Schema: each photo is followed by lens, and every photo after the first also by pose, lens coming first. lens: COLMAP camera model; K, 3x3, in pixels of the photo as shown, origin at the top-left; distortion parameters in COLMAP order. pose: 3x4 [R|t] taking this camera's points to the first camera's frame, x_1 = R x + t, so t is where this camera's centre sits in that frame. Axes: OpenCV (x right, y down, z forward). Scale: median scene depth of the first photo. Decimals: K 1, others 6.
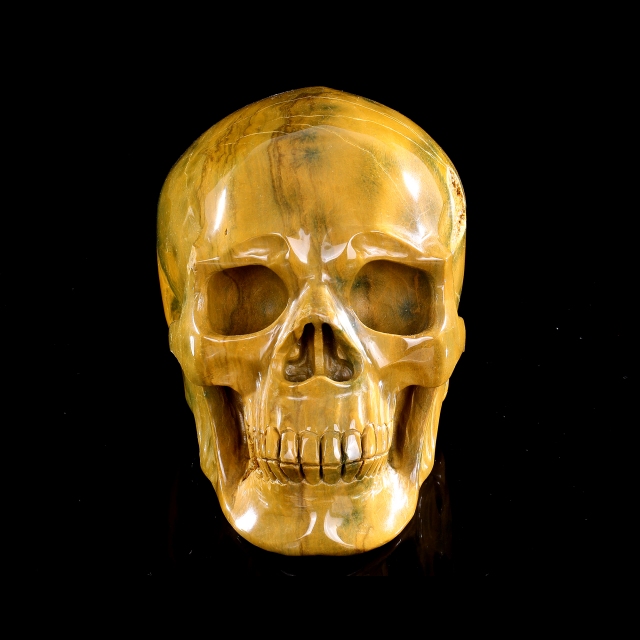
lens RADIAL K [[1646.1, 0, 321.3], [0, 1646.1, 321.6], [0, 0, 1]] dist [0.435750, 0.000000]
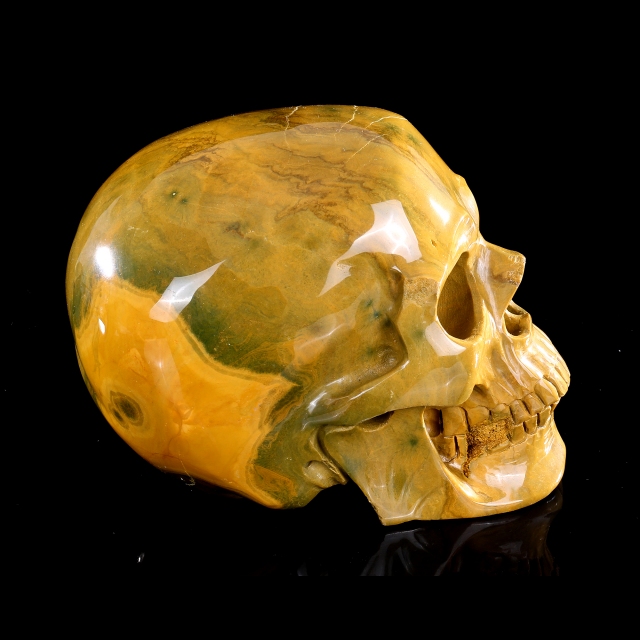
lens RADIAL K [[1646.1, 0, 319.2], [0, 1646.1, 318.0], [0, 0, 1]] dist [0.435750, 0.000000]
pose [[0.118990, -0.424541, 0.897556, -0.944388], [0.424817, 0.838826, 0.340443, -0.372219], [-0.897425, 0.340788, 0.280164, 0.811464]]
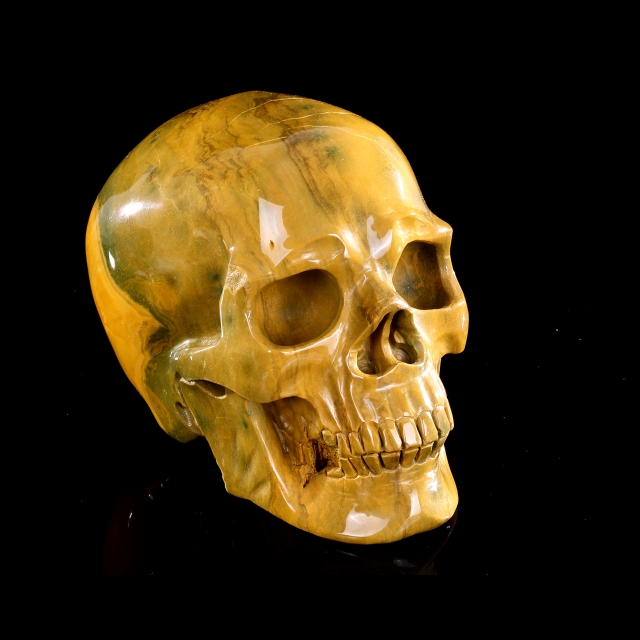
lens RADIAL K [[1646.1, 0, 315.1], [0, 1646.1, 317.4], [0, 0, 1]] dist [0.435750, 0.000000]
pose [[0.865855, -0.211551, 0.453366, -0.497457], [0.210799, 0.976098, 0.052878, -0.058487], [-0.453716, 0.049785, 0.889755, 0.107114]]
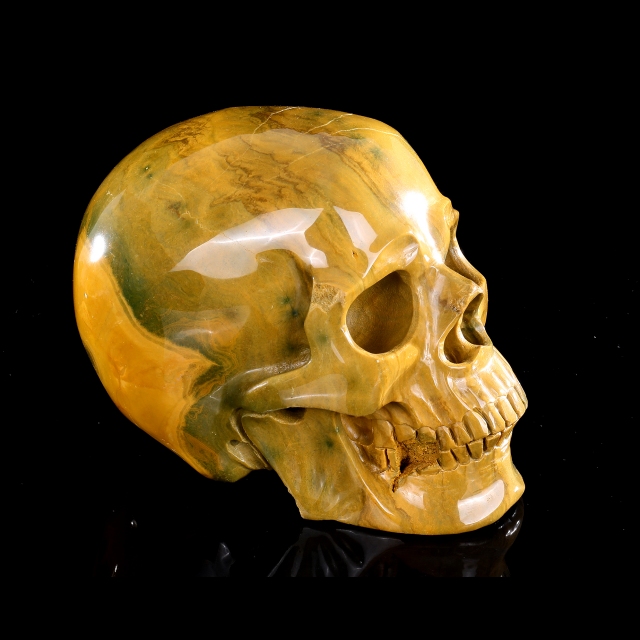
lens RADIAL K [[1646.1, 0, 326.7], [0, 1646.1, 323.8], [0, 0, 1]] dist [0.435750, 0.000000]
pose [[0.539550, -0.364011, 0.759198, -0.825979], [0.361263, 0.914576, 0.181767, -0.200581], [-0.760510, 0.176198, 0.624964, 0.412967]]
